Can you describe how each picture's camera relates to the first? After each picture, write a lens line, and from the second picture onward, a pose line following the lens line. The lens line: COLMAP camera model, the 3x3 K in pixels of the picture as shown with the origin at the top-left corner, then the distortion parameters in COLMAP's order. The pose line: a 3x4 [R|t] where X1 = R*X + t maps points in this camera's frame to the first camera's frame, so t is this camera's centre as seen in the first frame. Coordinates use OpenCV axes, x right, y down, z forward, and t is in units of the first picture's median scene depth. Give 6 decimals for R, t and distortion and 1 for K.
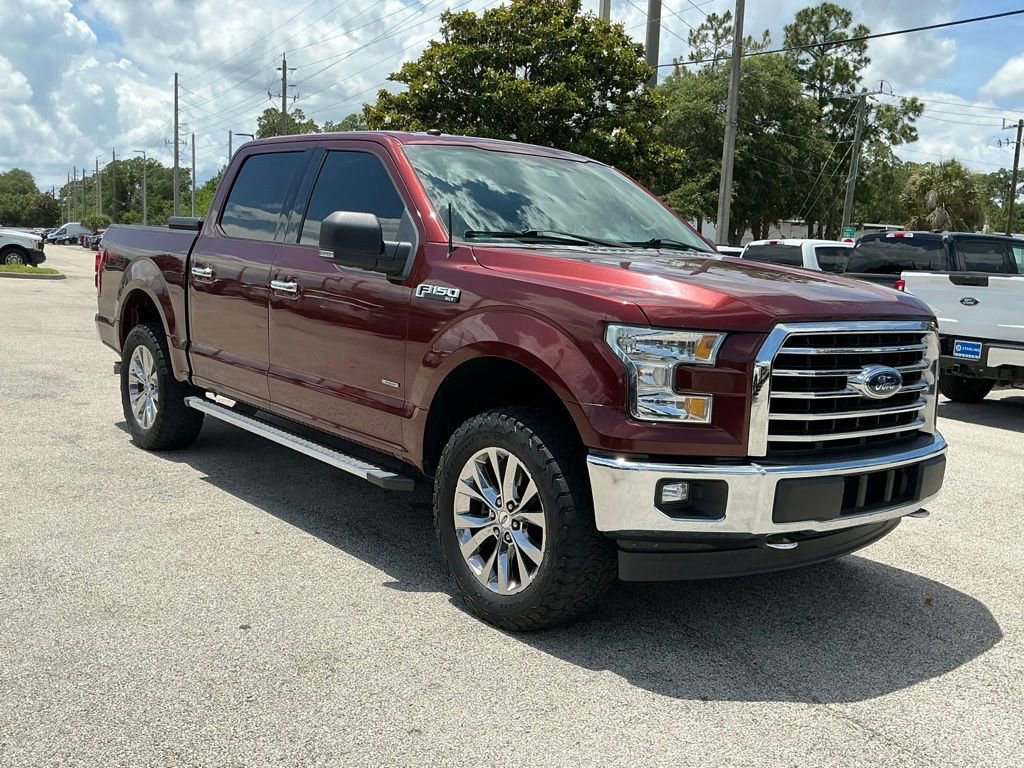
lens RADIAL K [[926.6, 0, 512.0], [0, 926.6, 384.0], [0, 0, 1]] dist [0.113149, -0.233315]
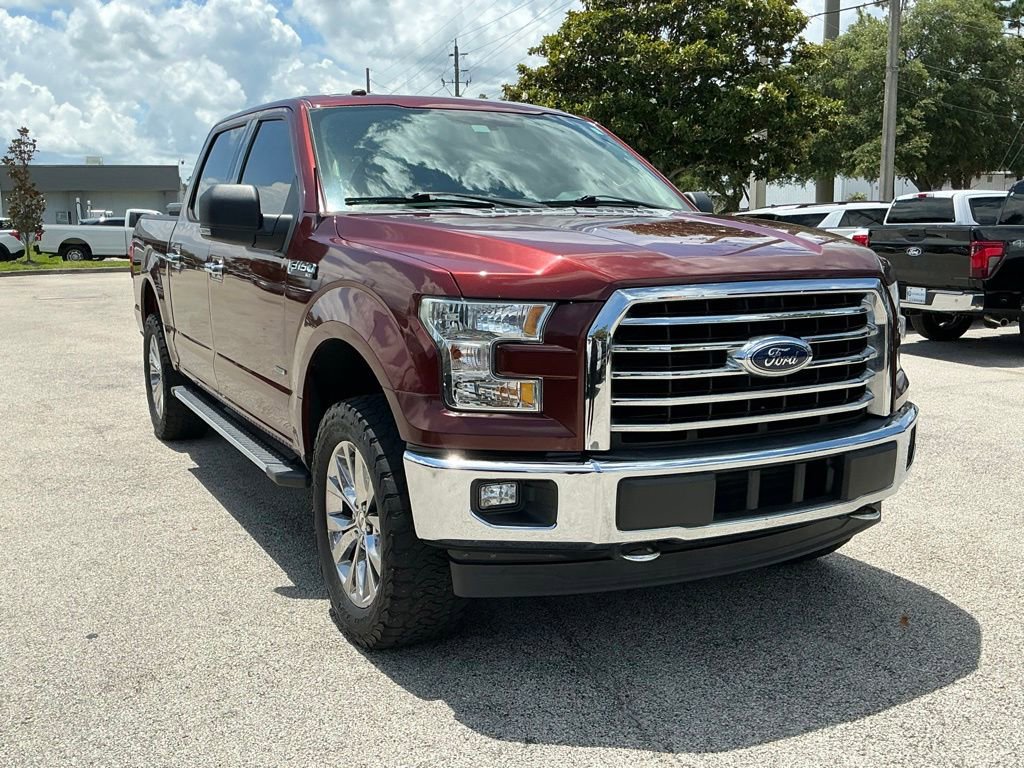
lens RADIAL K [[937.6, 0, 512.0], [0, 937.6, 384.0], [0, 0, 1]] dist [0.085125, -0.164538]
pose [[0.983432, -0.022584, -0.179865, 0.307184], [0.026912, 0.999403, 0.021657, -0.001339], [0.179268, -0.026139, 0.983453, 0.153648]]
